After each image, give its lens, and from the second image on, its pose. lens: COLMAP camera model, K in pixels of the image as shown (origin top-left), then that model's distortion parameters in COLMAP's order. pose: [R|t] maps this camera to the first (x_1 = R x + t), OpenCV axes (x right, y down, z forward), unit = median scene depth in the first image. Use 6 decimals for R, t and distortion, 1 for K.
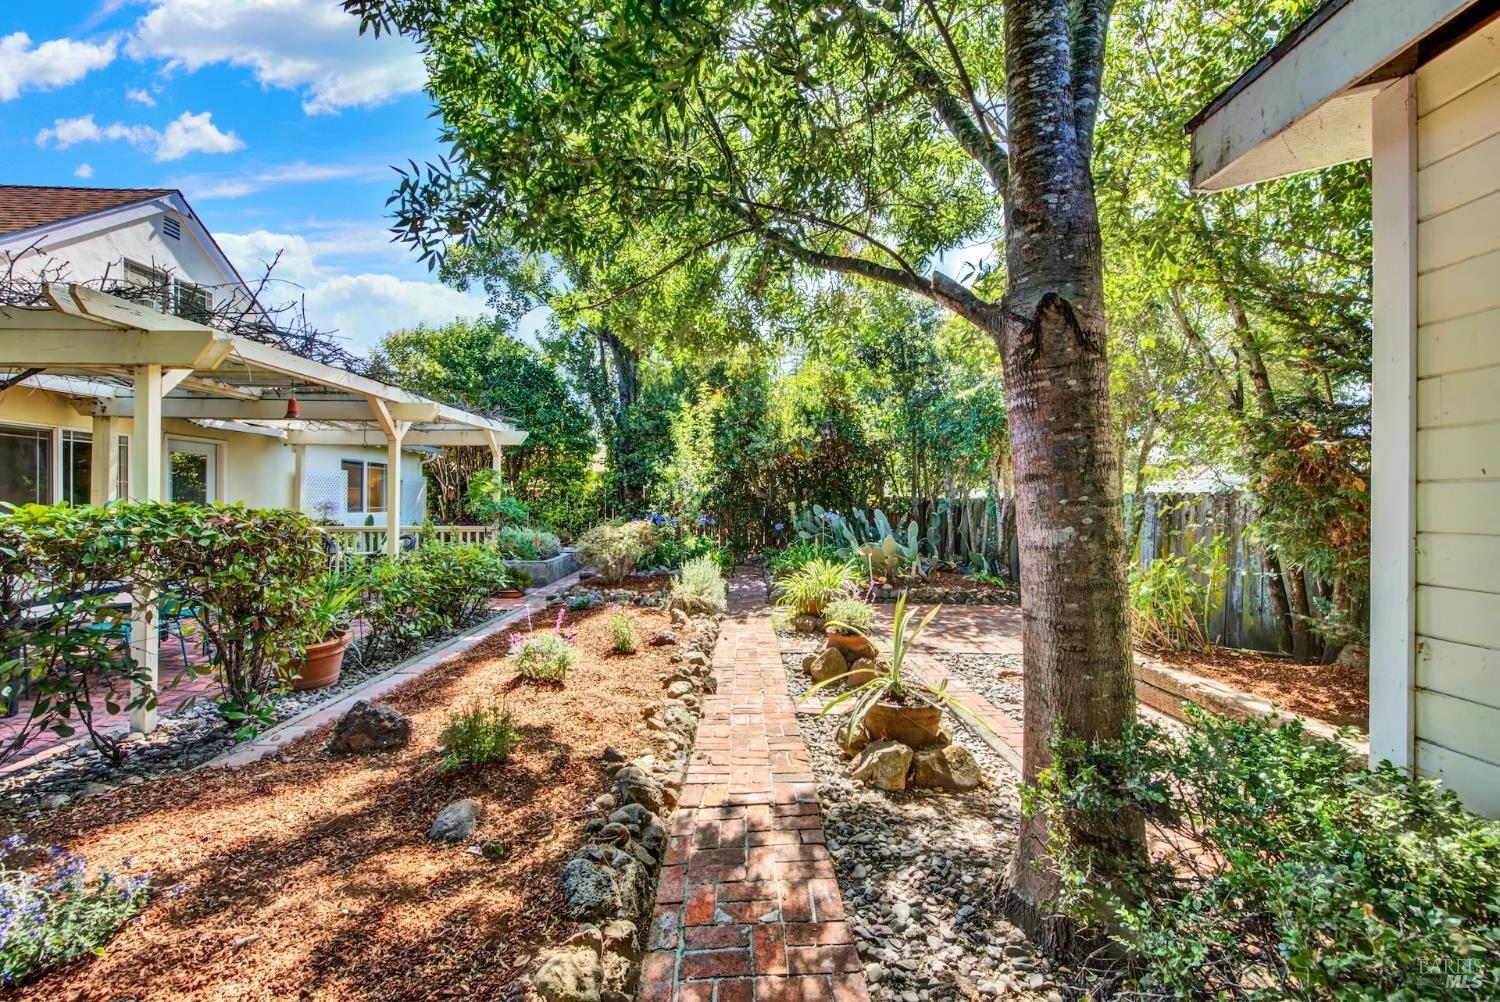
lens RADIAL K [[594.4, 0, 755.7], [0, 594.4, 505.2], [0, 0, 1]] dist [0.000869, -0.001959]
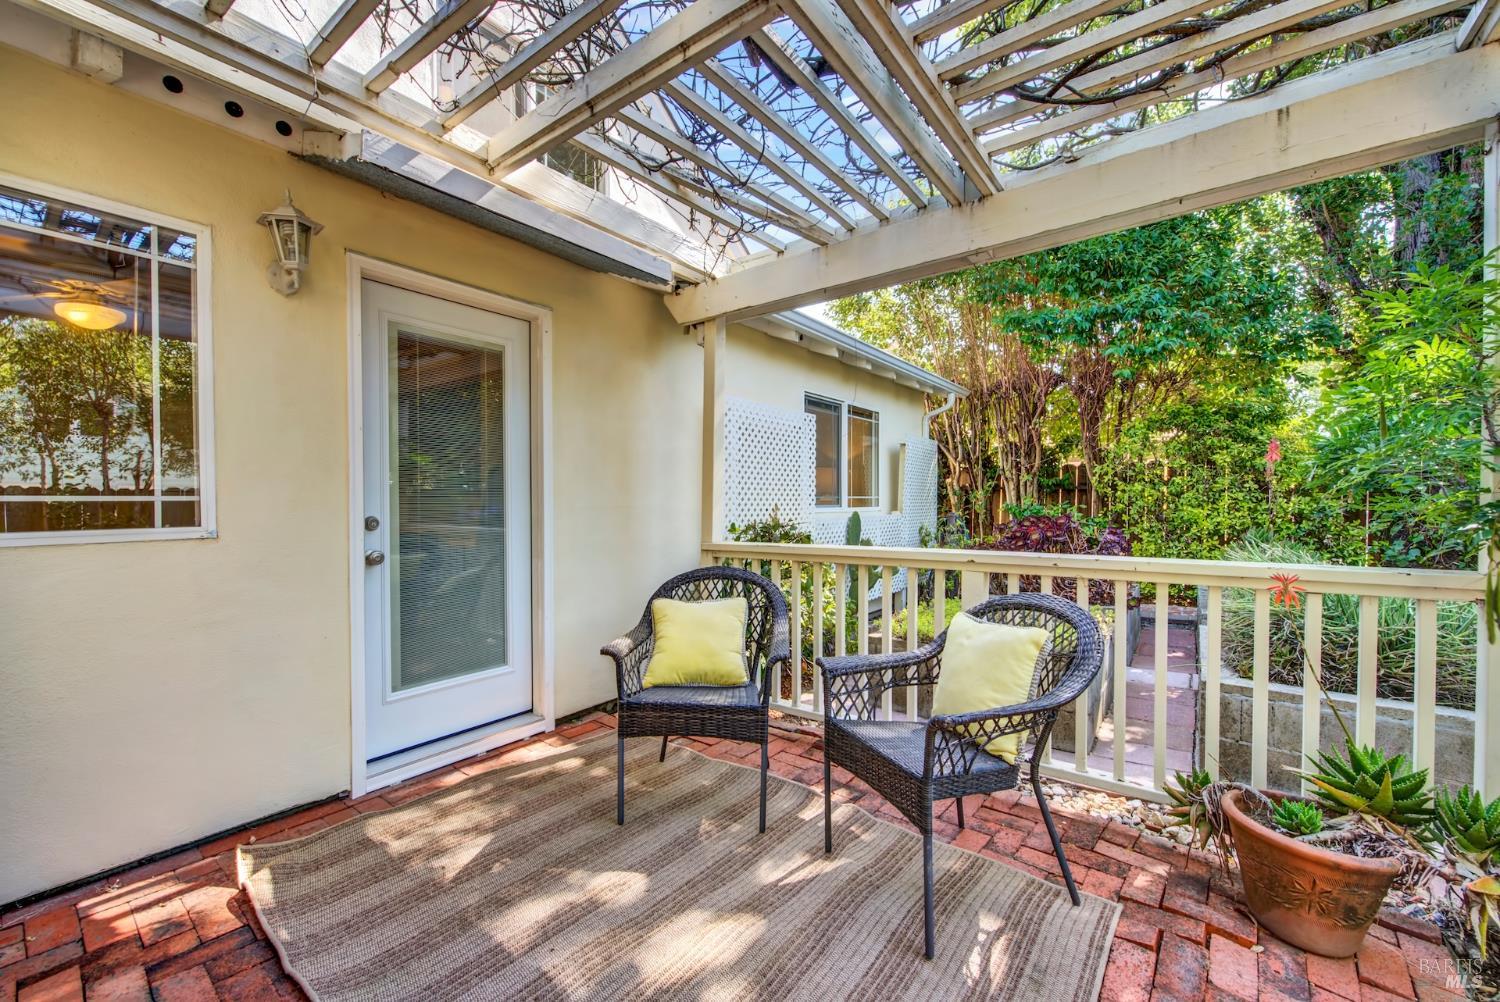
lens RADIAL K [[606.8, 0, 750.0], [0, 606.8, 501.0], [0, 0, 1]] dist [0.000303, -0.000198]
pose [[0.763271, -0.004240, -0.646064, -0.710099], [0.001727, 0.999988, -0.004522, 0.016790], [0.646076, 0.002336, 0.763270, 1.025533]]
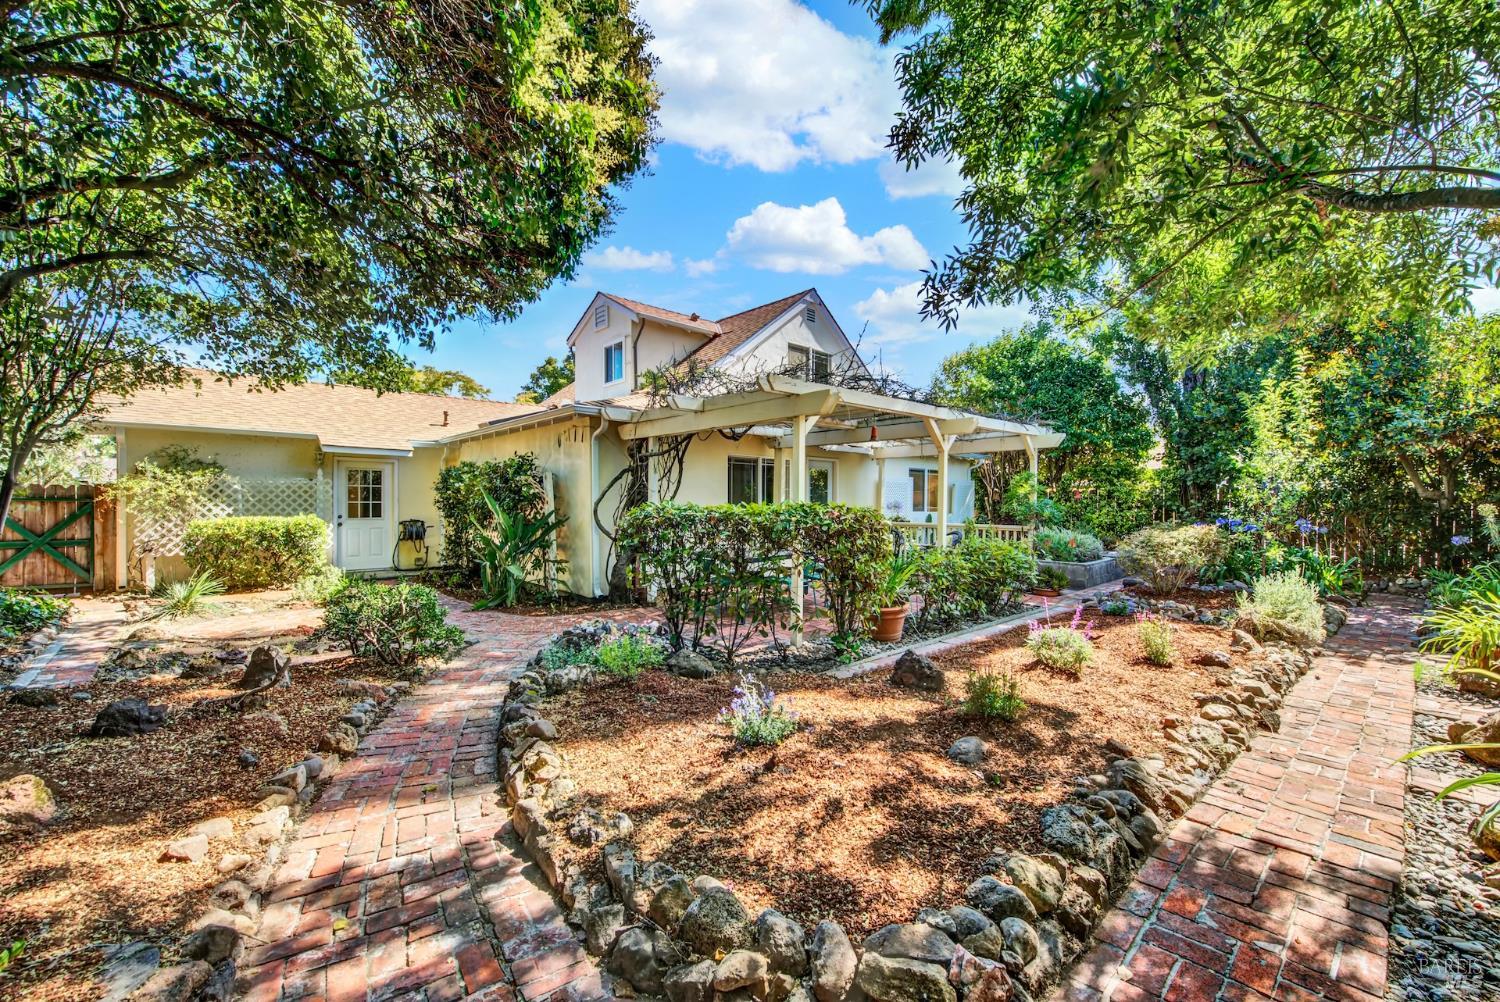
lens RADIAL K [[606.8, 0, 750.0], [0, 606.8, 501.0], [0, 0, 1]] dist [0.000303, -0.000198]
pose [[0.640499, -0.001710, -0.767957, 0.107502], [-0.006293, 0.999952, -0.007476, 0.003588], [0.767933, 0.009621, 0.640458, -0.108833]]
